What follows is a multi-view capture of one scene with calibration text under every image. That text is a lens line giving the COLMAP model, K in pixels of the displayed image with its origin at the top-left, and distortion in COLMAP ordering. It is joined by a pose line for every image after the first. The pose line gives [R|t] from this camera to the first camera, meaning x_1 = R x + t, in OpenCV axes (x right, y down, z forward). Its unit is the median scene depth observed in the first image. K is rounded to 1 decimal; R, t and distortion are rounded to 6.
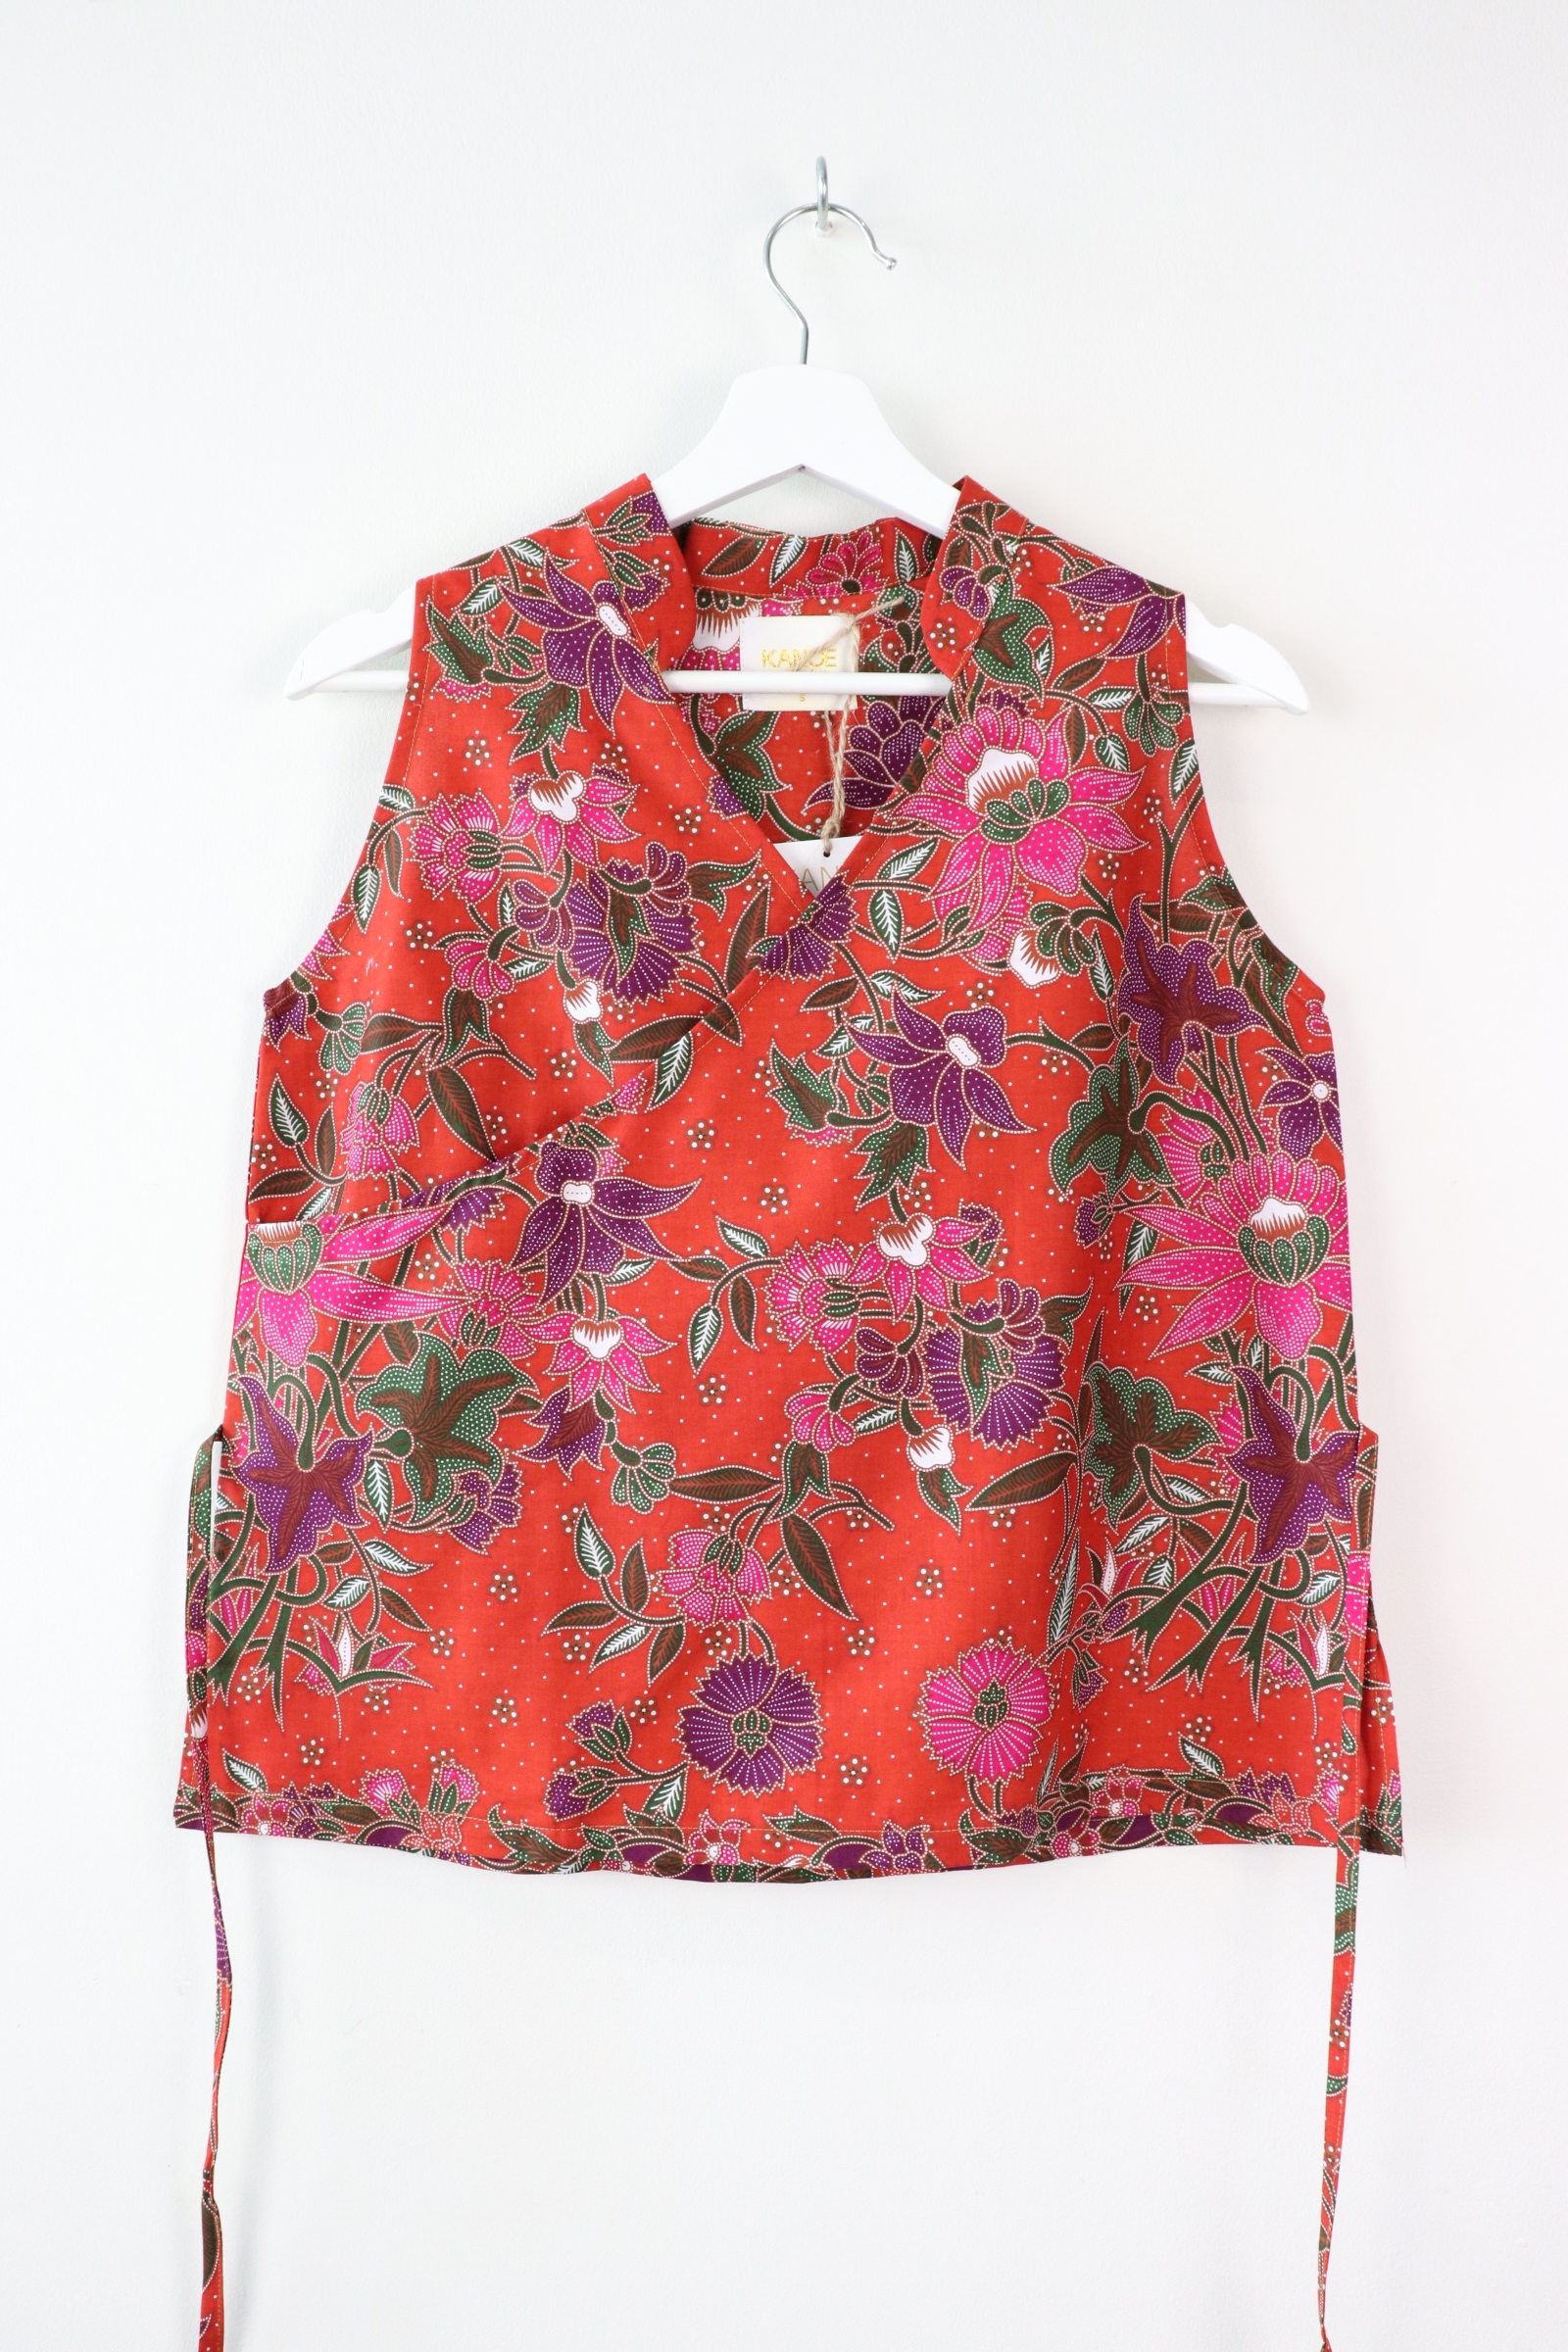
lens RADIAL K [[2075.6, 0, 808.8], [0, 2075.6, 1154.7], [0, 0, 1]] dist [-0.220768, 0.209859]
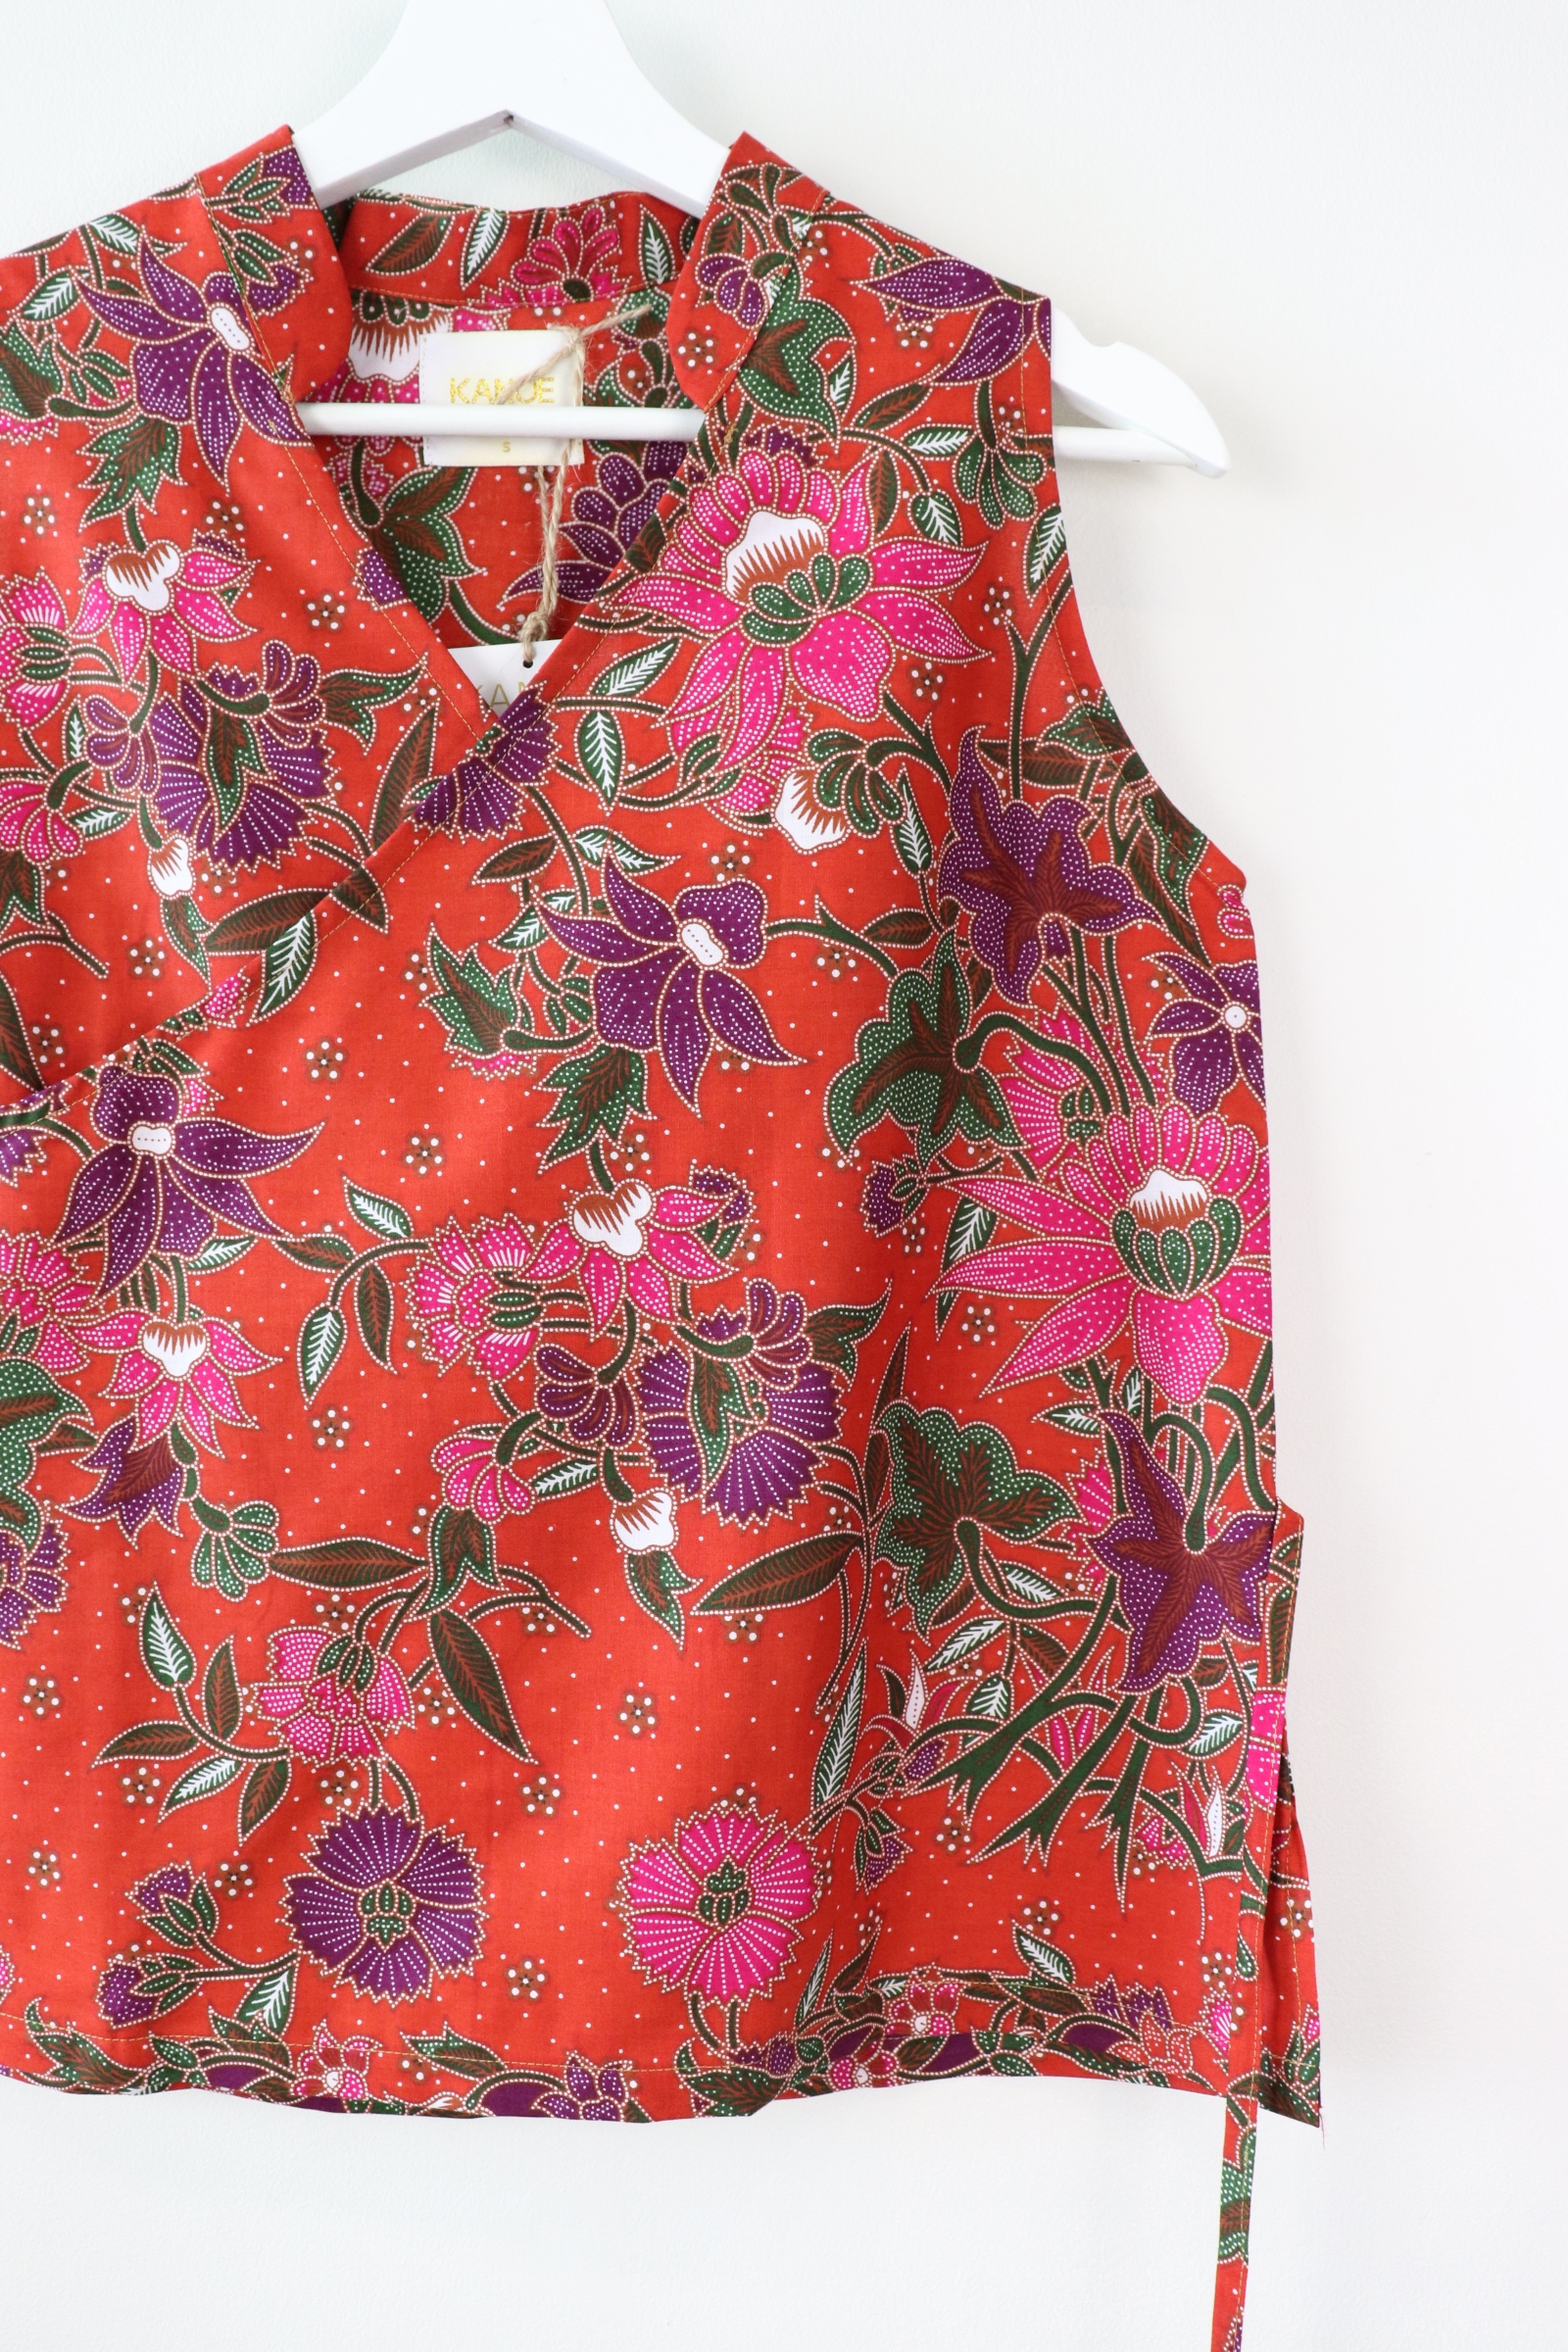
lens RADIAL K [[2075.6, 0, 808.8], [0, 2075.6, 1154.7], [0, 0, 1]] dist [-0.220768, 0.209859]
pose [[0.999746, 0.021869, -0.005512, 0.113545], [-0.021776, 0.999628, 0.016408, 0.007438], [0.005868, -0.016284, 0.999850, 0.312506]]
